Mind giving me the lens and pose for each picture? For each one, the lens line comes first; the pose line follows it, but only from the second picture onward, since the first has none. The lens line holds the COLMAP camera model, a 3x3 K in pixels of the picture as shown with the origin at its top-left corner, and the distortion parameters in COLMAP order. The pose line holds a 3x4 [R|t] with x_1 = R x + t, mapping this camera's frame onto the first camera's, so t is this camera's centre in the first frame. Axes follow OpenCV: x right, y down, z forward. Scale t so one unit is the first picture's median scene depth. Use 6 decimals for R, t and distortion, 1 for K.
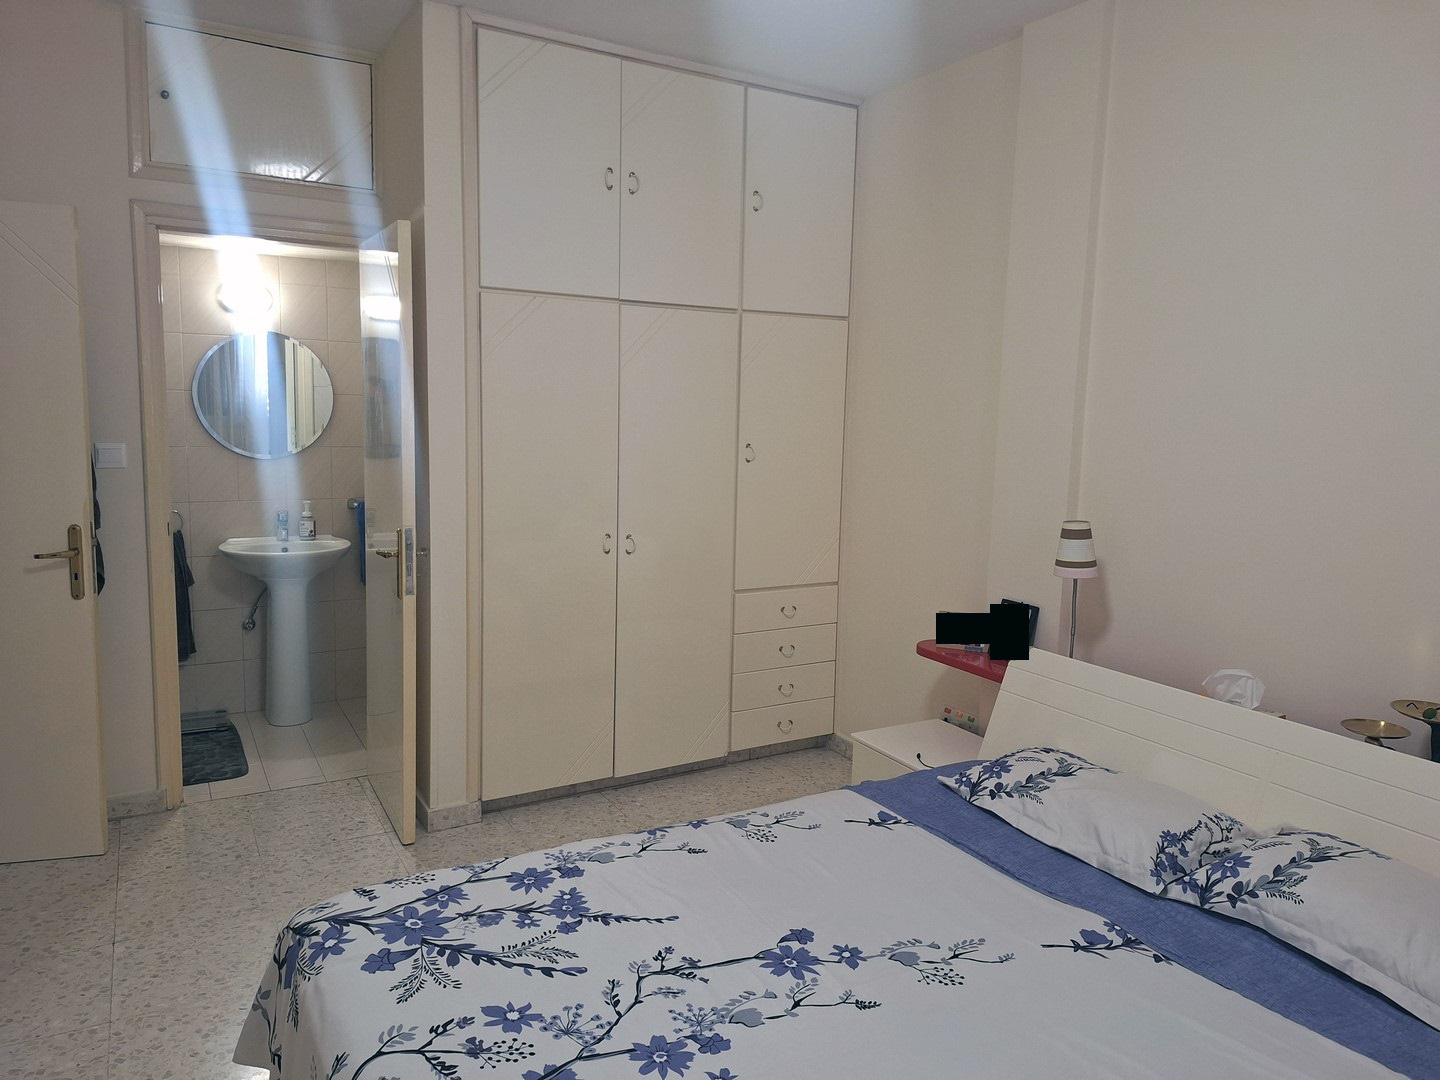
lens RADIAL K [[992.1, 0, 721.7], [0, 992.1, 535.5], [0, 0, 1]] dist [-0.002831, -0.007742]
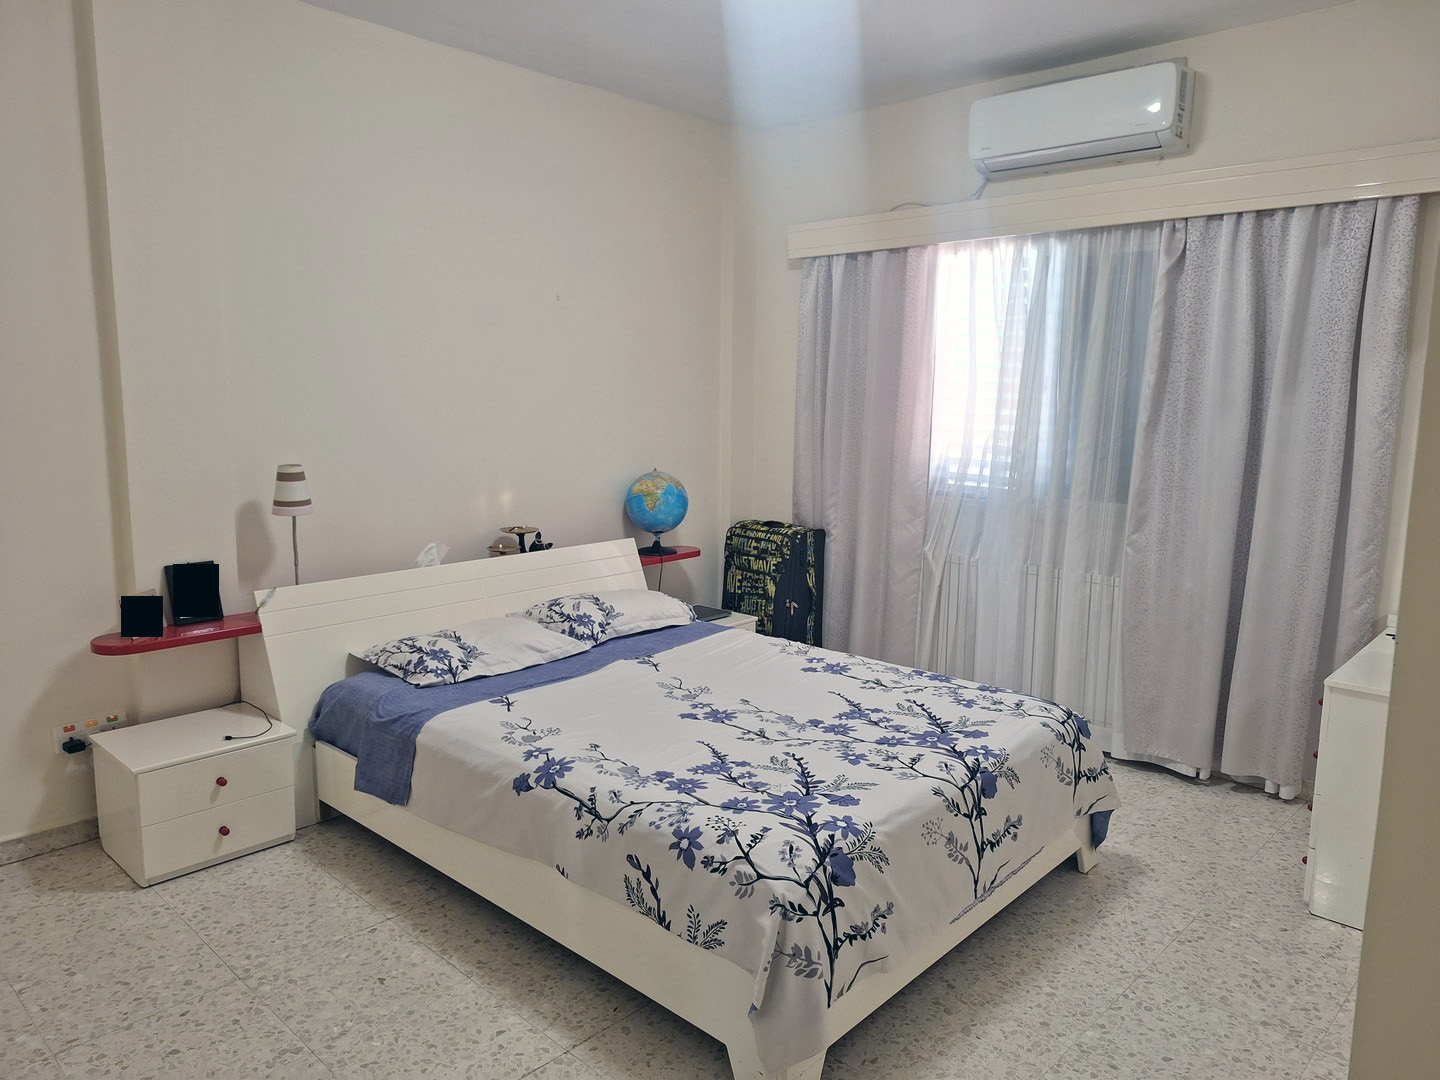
lens RADIAL K [[992.1, 0, 720.5], [0, 992.1, 540.4], [0, 0, 1]] dist [-0.002831, -0.007742]
pose [[-0.274892, -0.183307, 0.943839, -1.331226], [0.123619, 0.966772, 0.223765, -0.194501], [-0.953495, 0.178188, -0.243098, 1.278245]]
